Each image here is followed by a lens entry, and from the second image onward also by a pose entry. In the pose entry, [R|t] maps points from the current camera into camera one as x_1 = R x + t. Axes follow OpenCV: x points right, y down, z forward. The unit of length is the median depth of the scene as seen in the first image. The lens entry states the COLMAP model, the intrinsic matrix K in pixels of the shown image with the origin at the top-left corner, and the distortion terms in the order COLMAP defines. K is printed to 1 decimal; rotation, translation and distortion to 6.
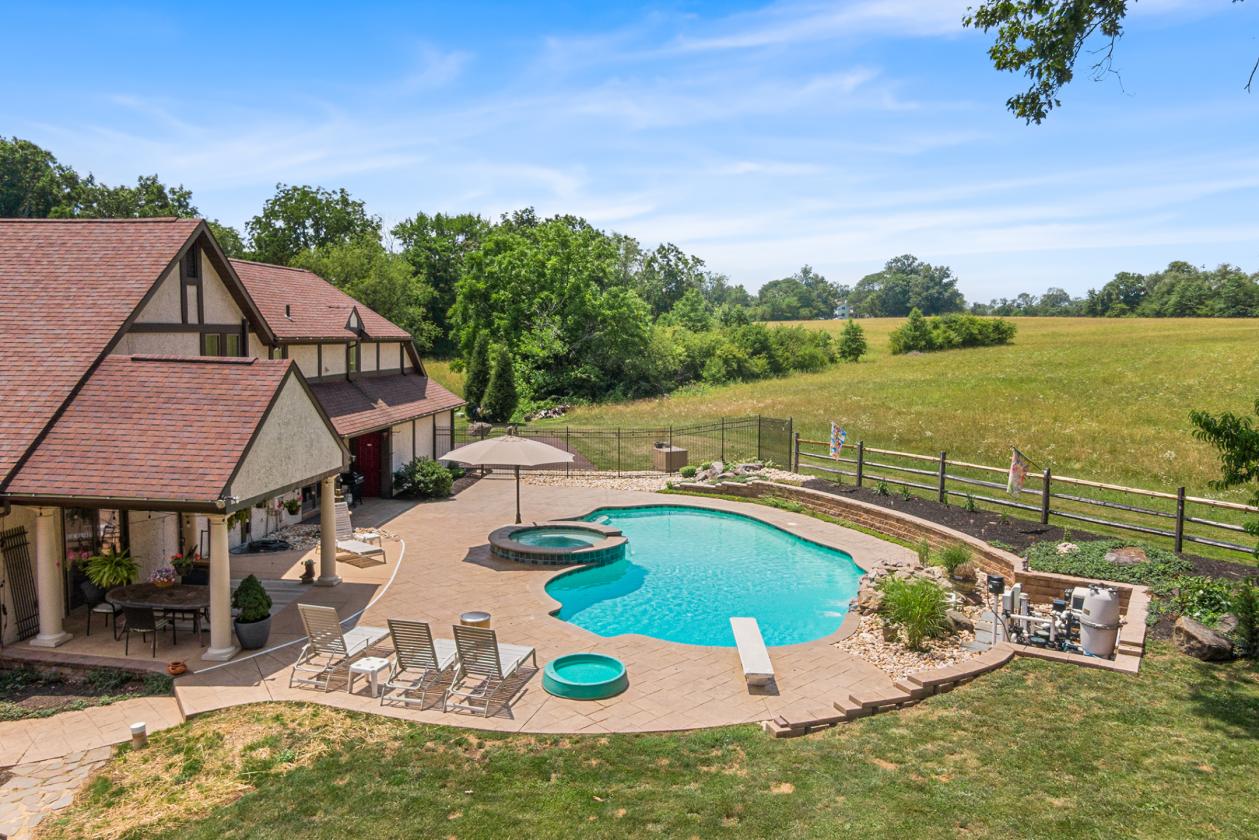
lens RADIAL K [[889.3, 0, 636.6], [0, 889.3, 422.5], [0, 0, 1]] dist [0.048078, -0.100548]
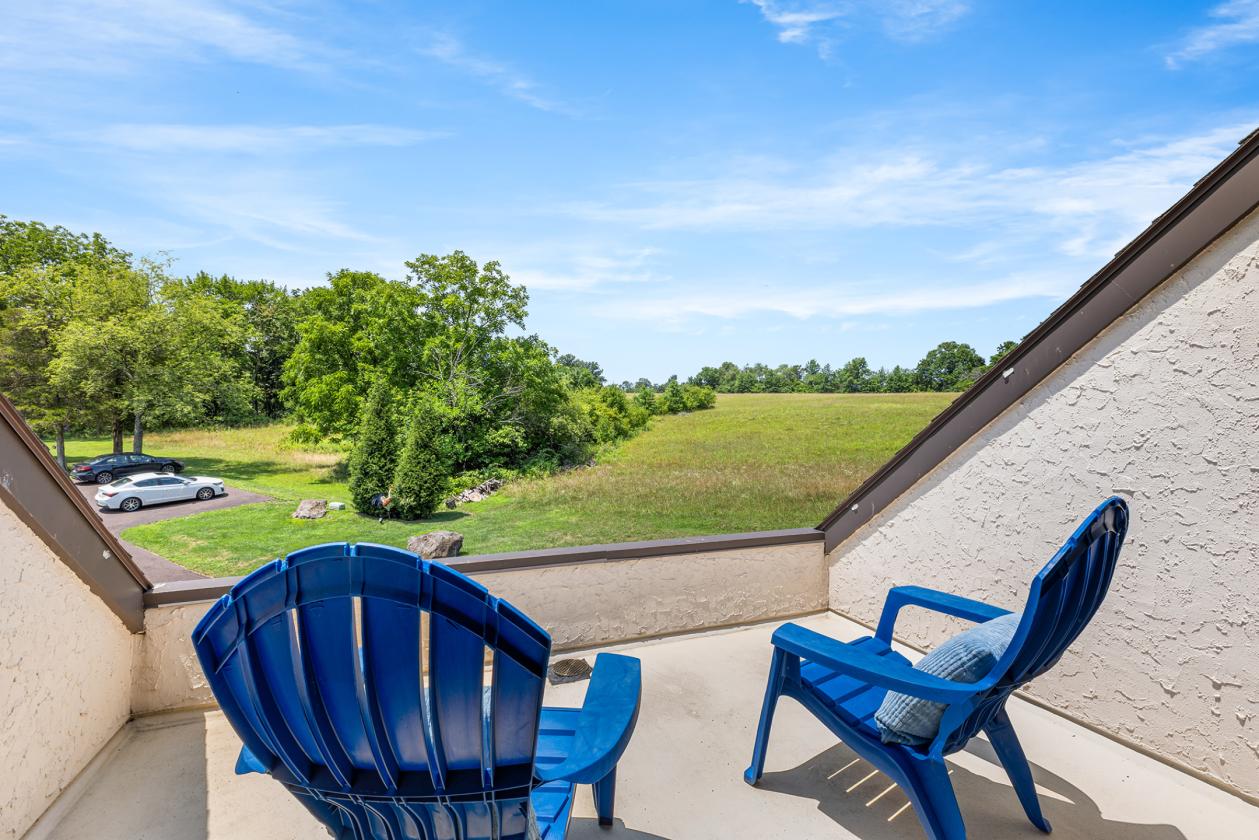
lens RADIAL K [[560.5, 0, 625.8], [0, 560.5, 409.4], [0, 0, 1]] dist [0.015292, -0.000234]
pose [[0.900836, -0.006895, 0.434104, -0.146136], [0.047873, 0.995354, -0.083534, -0.027075], [-0.431511, 0.096032, 0.896981, 0.407465]]
